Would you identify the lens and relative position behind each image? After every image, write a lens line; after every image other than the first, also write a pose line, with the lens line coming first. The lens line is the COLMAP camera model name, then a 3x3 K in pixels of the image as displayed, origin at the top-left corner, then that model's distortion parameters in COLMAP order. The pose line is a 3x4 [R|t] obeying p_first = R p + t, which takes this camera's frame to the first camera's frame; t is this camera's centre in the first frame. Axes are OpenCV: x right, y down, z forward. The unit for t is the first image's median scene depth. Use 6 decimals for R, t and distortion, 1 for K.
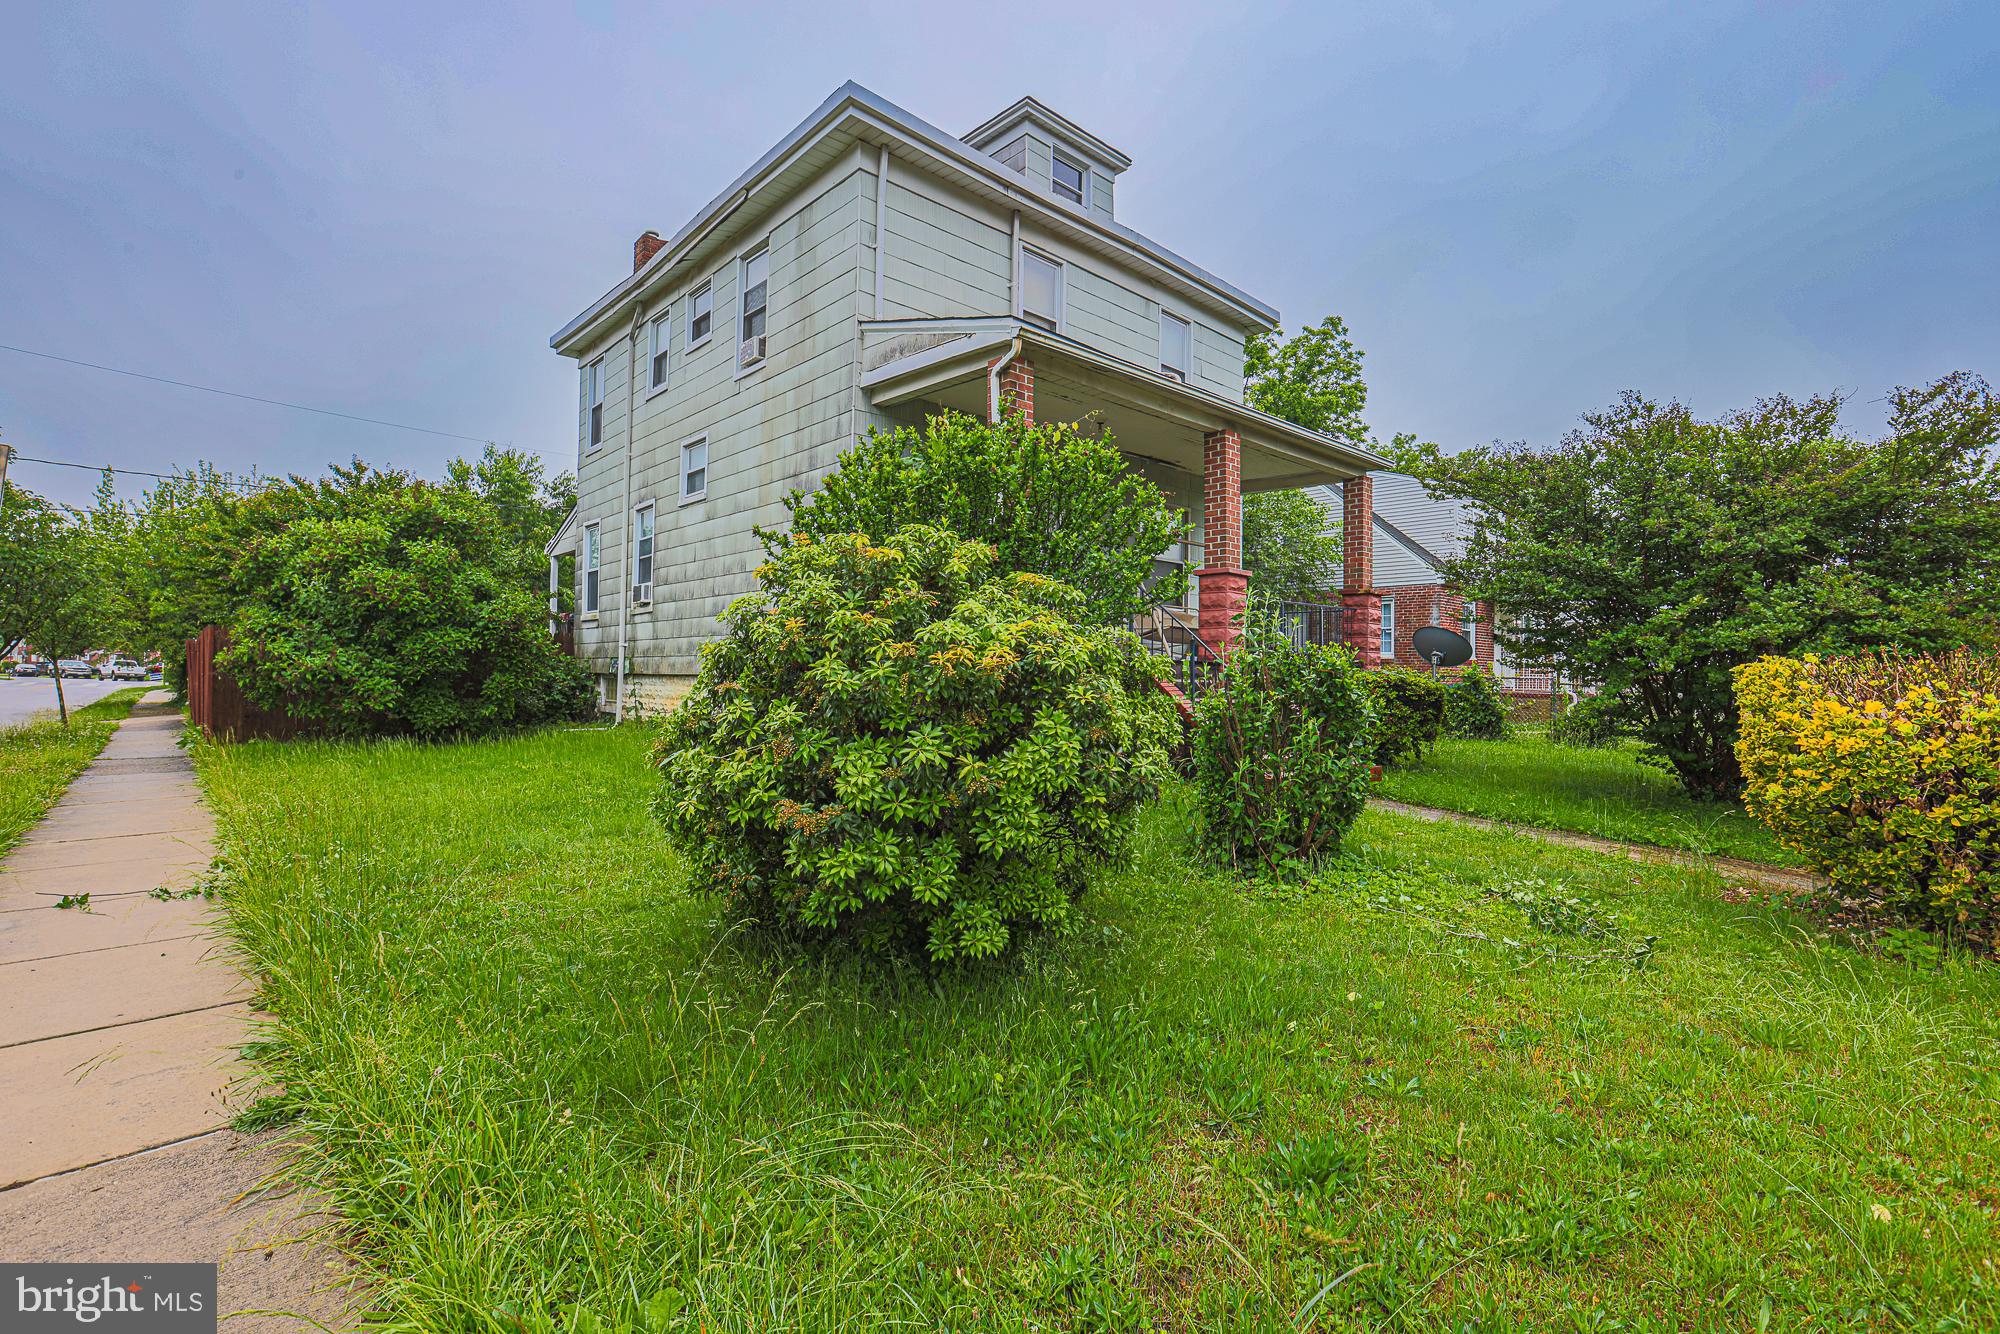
lens RADIAL K [[935.1, 0, 1007.0], [0, 935.1, 680.3], [0, 0, 1]] dist [-0.029717, 0.004872]
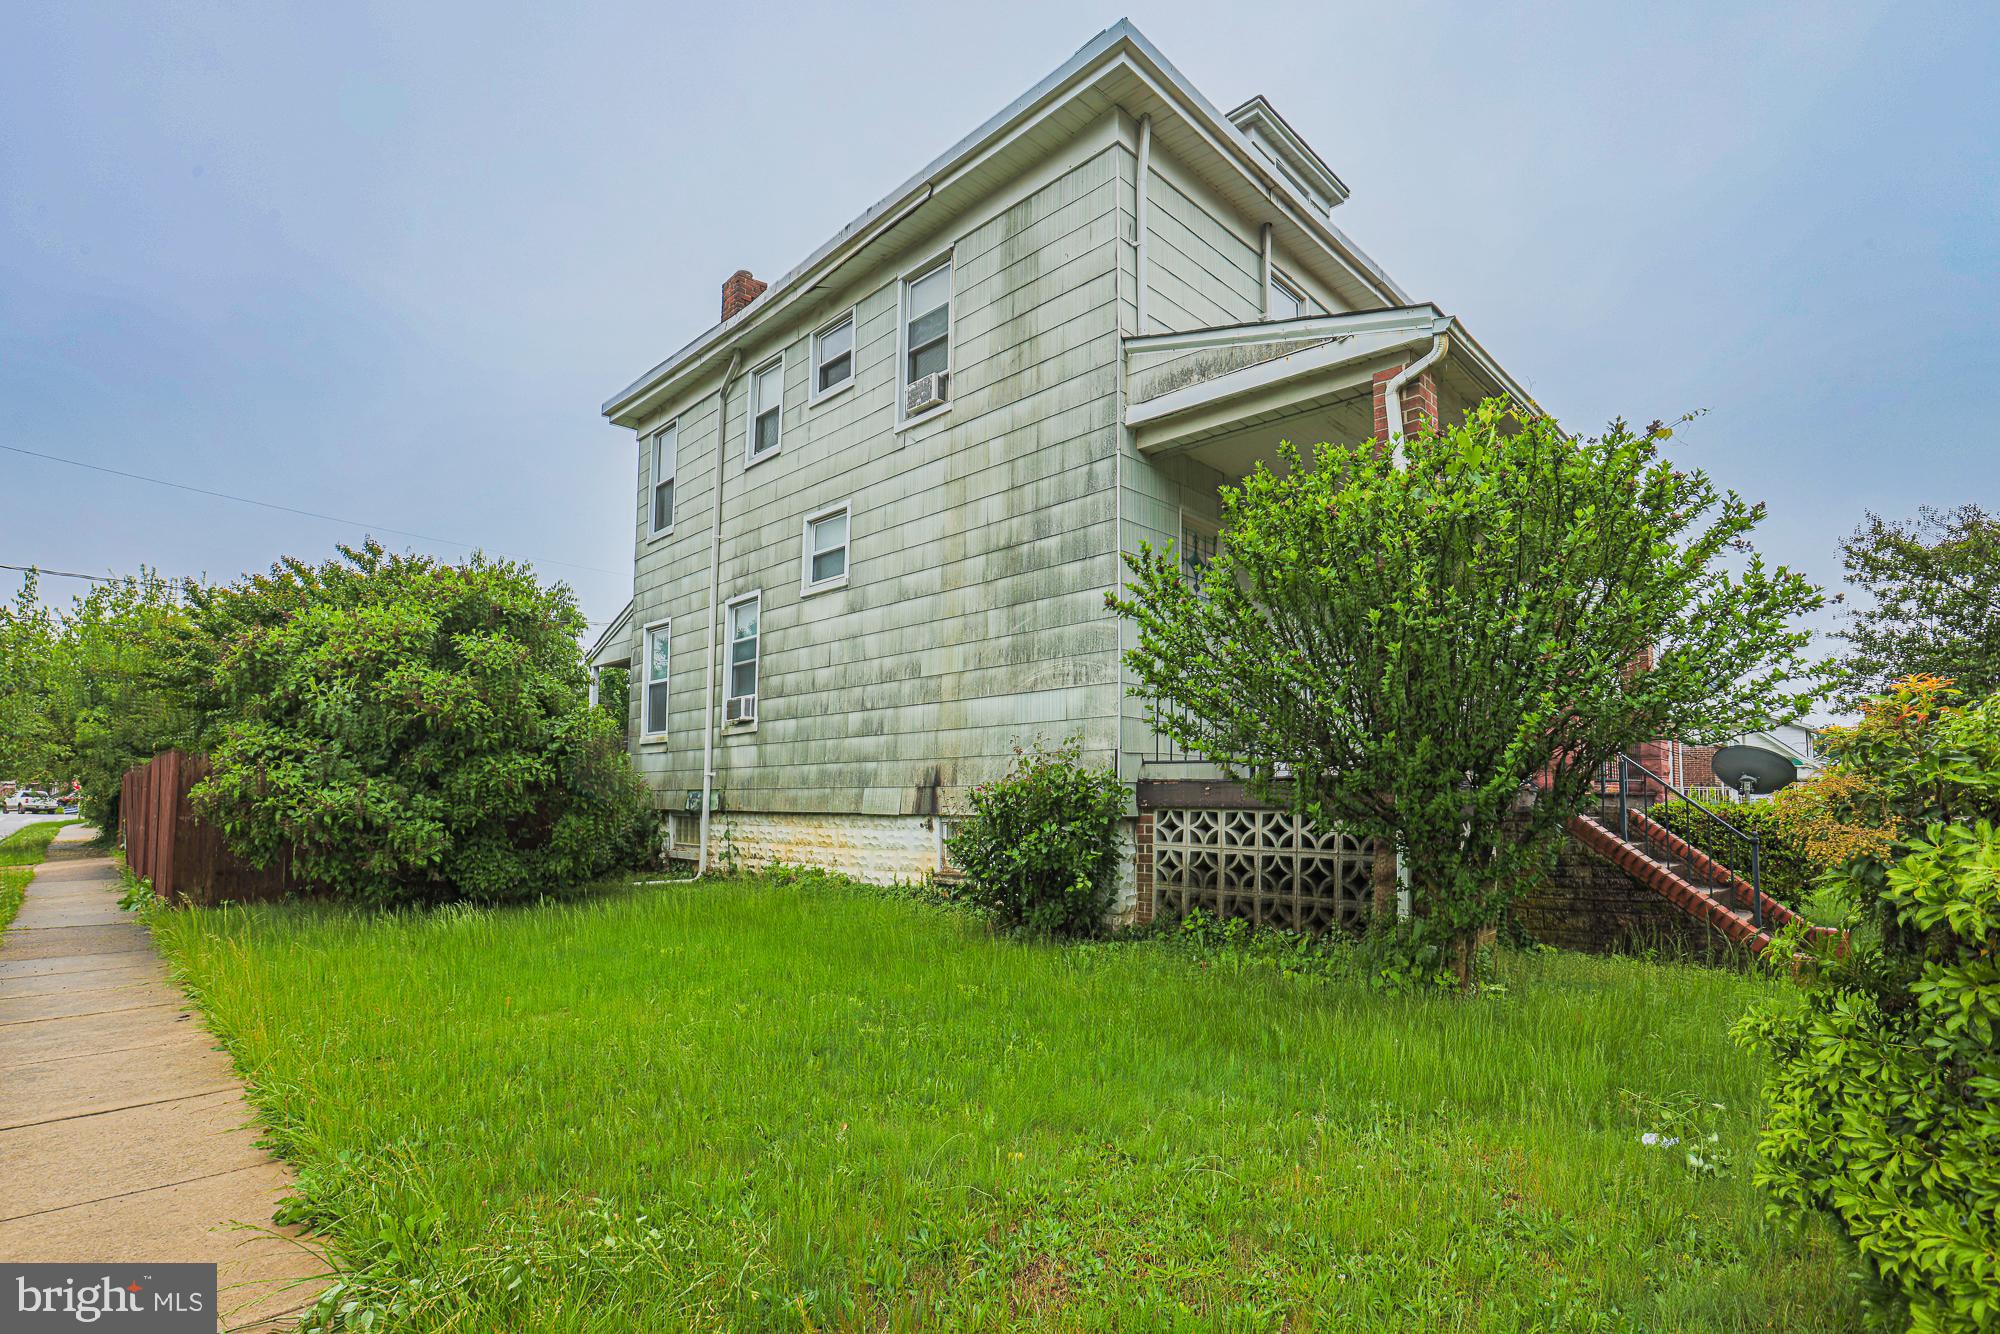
lens RADIAL K [[935.1, 0, 991.5], [0, 935.1, 754.6], [0, 0, 1]] dist [-0.029717, 0.004872]
pose [[0.999008, -0.002720, 0.044455, -0.246314], [0.005234, 0.998386, -0.056548, -0.010144], [-0.044230, 0.056725, 0.997410, 0.234517]]
